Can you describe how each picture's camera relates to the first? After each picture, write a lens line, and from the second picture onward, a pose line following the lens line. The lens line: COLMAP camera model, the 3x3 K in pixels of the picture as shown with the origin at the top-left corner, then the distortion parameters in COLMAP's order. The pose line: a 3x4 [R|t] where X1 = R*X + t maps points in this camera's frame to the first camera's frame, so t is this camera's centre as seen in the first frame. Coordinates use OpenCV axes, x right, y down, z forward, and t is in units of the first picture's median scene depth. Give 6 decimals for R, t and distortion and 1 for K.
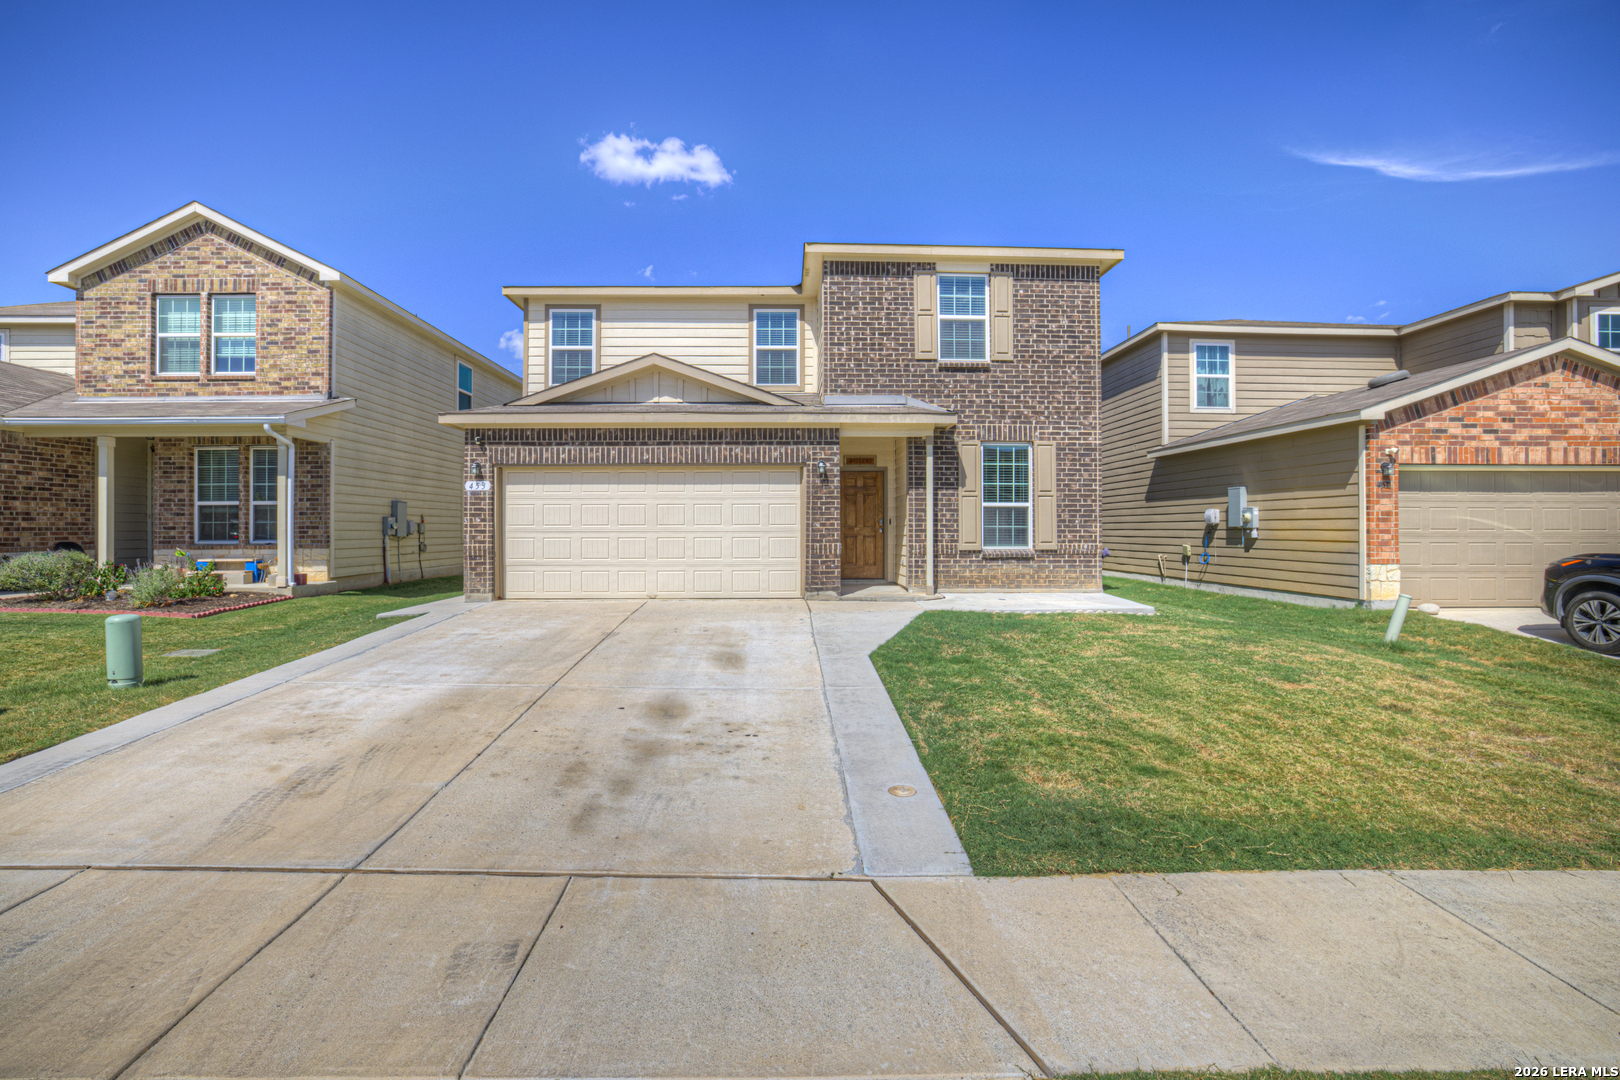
lens RADIAL K [[696.8, 0, 803.3], [0, 696.8, 522.9], [0, 0, 1]] dist [-0.042199, 0.014775]
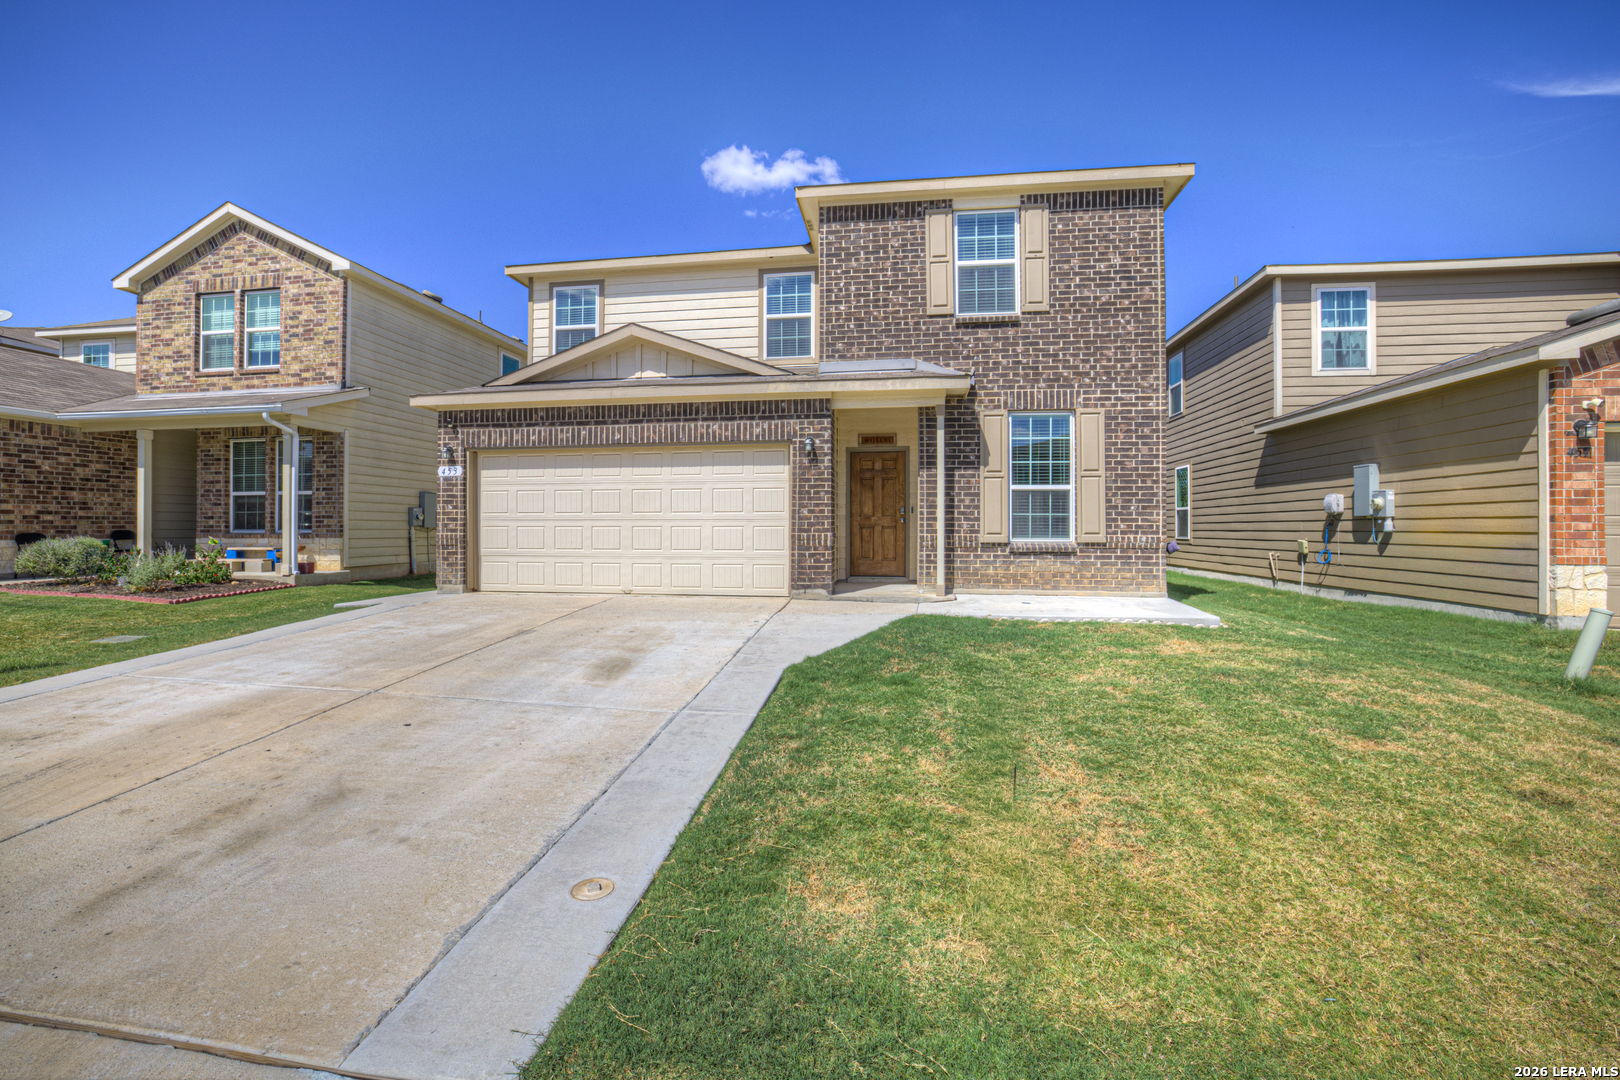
lens RADIAL K [[696.8, 0, 804.2], [0, 696.8, 525.0], [0, 0, 1]] dist [-0.042199, 0.014775]
pose [[0.984041, 0.001581, -0.177936, 0.162545], [-0.001125, 0.999996, 0.002666, 0.016165], [0.177940, -0.002423, 0.984038, 0.145910]]
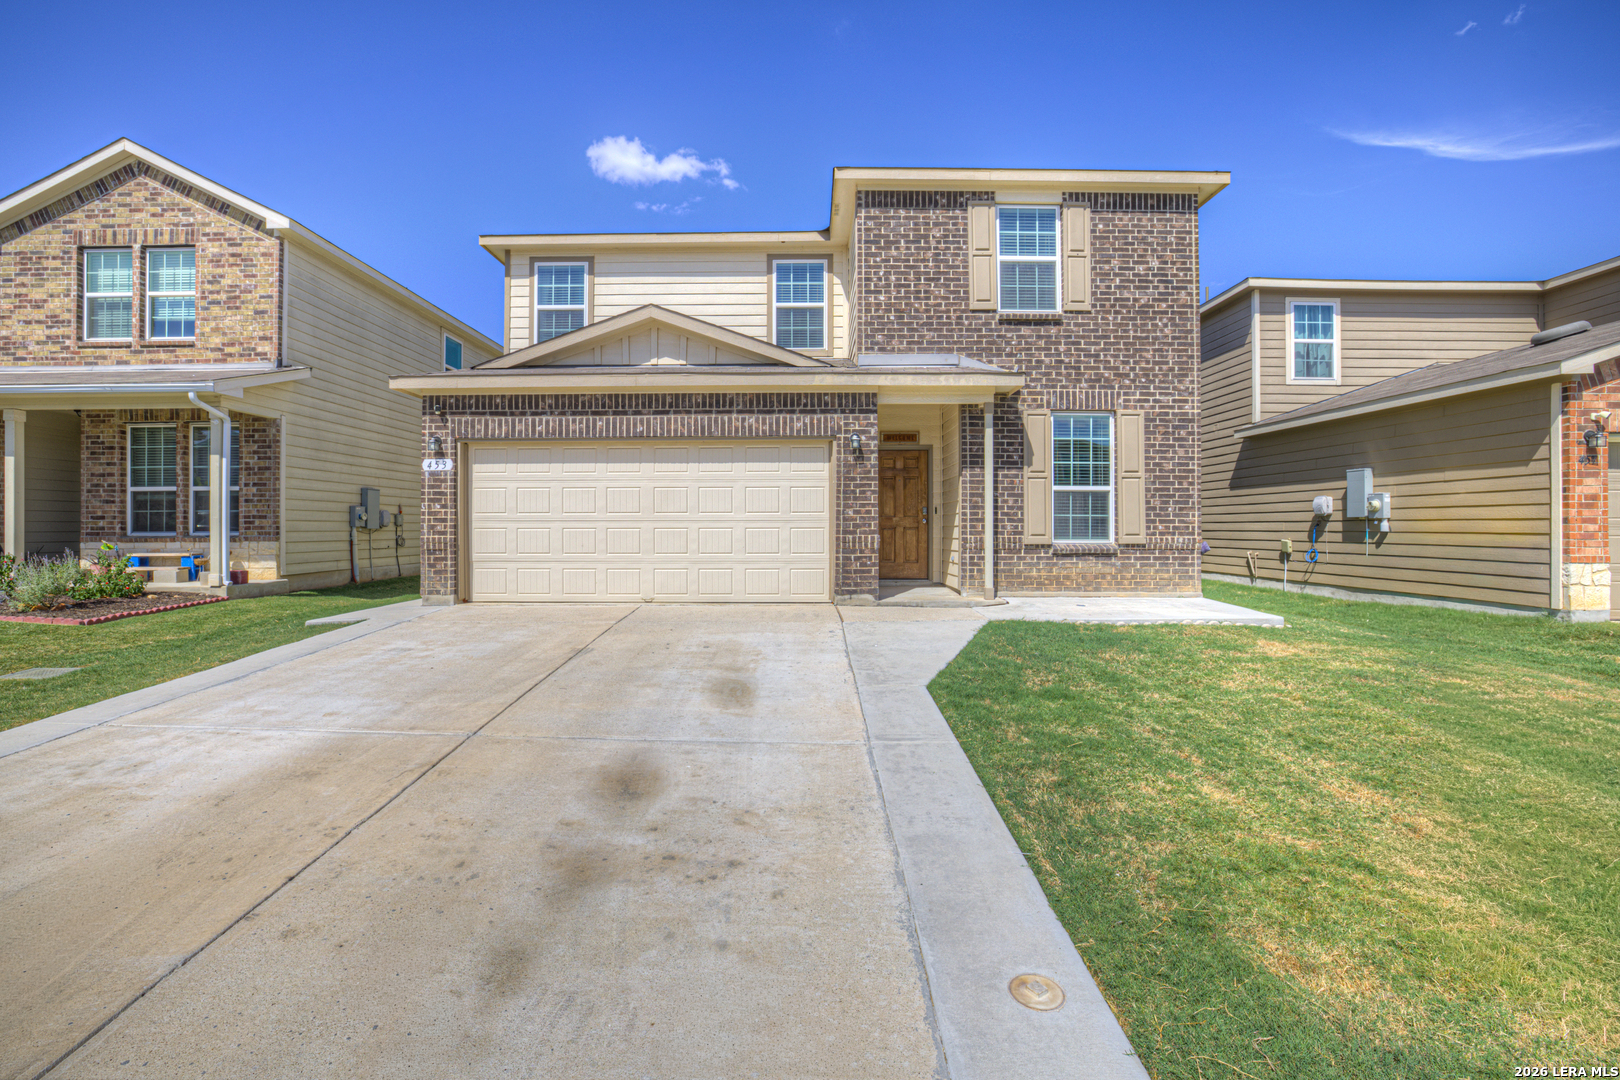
lens RADIAL K [[696.8, 0, 804.5], [0, 696.8, 524.3], [0, 0, 1]] dist [-0.042199, 0.014775]
pose [[0.999461, 0.001099, -0.032819, -0.005646], [-0.000957, 0.999990, 0.004345, 0.012535], [0.032823, -0.004311, 0.999452, 0.179557]]
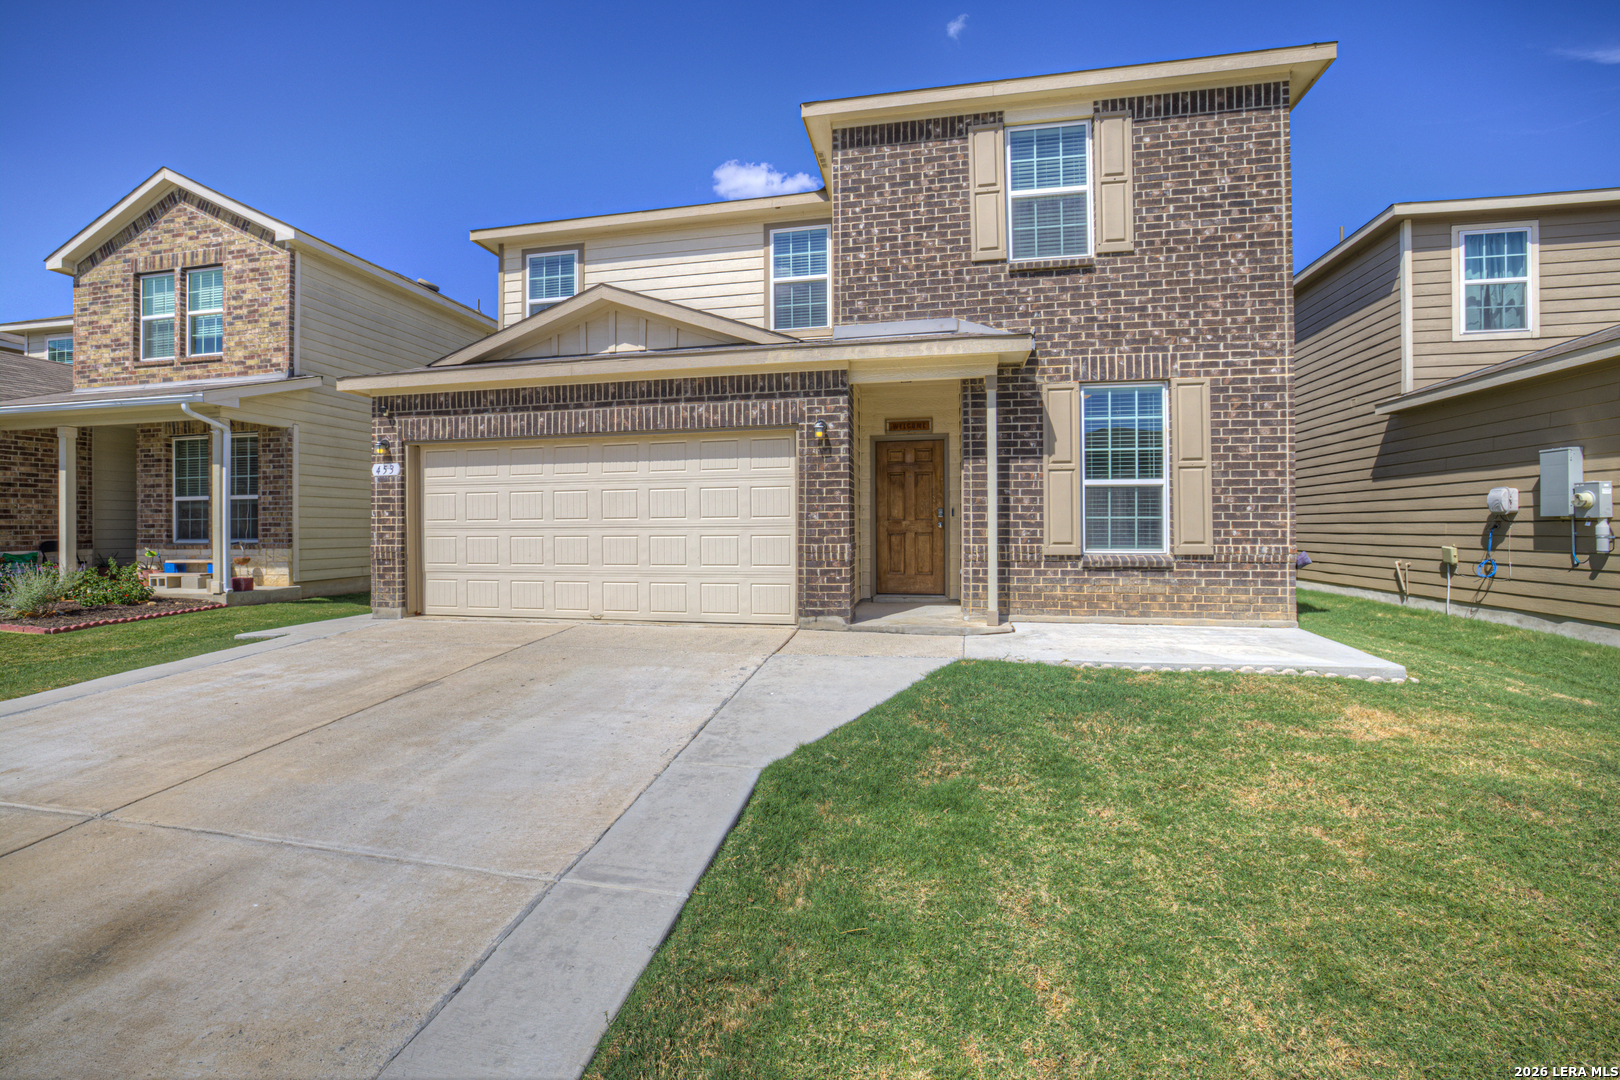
lens RADIAL K [[696.8, 0, 801.8], [0, 696.8, 525.7], [0, 0, 1]] dist [-0.042199, 0.014775]
pose [[0.973832, -0.004408, -0.227226, 0.150286], [0.005611, 0.999973, 0.004651, 0.008320], [0.227200, -0.005804, 0.973831, 0.327040]]
